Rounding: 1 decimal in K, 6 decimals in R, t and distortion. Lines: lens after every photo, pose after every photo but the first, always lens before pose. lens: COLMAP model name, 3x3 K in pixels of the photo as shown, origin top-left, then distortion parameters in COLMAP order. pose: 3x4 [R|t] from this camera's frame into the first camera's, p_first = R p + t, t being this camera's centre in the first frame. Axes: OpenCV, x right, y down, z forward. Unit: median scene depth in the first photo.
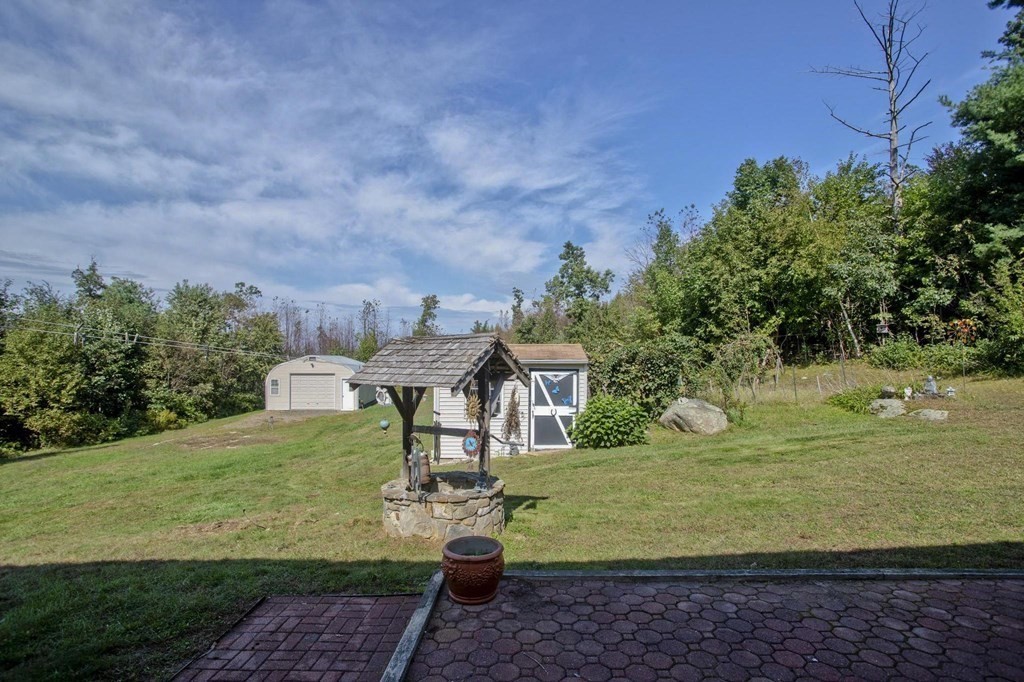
lens RADIAL K [[500.1, 0, 512.0], [0, 500.1, 341.0], [0, 0, 1]] dist [-0.072306, 0.028238]
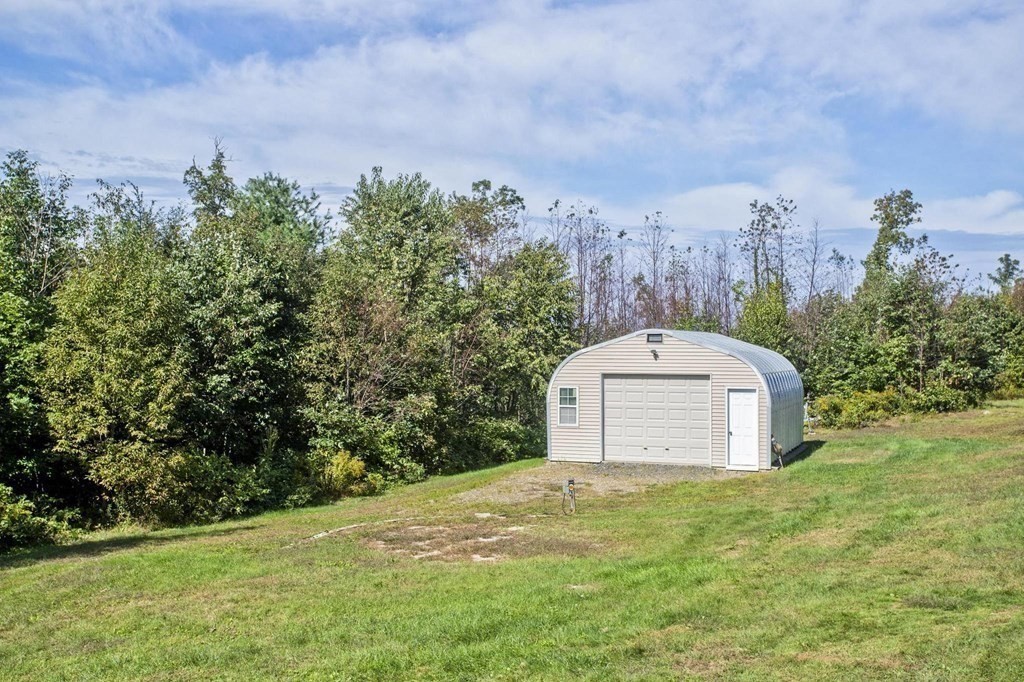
lens RADIAL K [[1128.6, 0, 512.0], [0, 1128.6, 341.0], [0, 0, 1]] dist [-0.012605, -0.000730]
pose [[0.889059, -0.000103, -0.457793, -0.095124], [0.013229, 0.999588, 0.025466, 0.015101], [0.457602, -0.028697, 0.888694, 0.144064]]
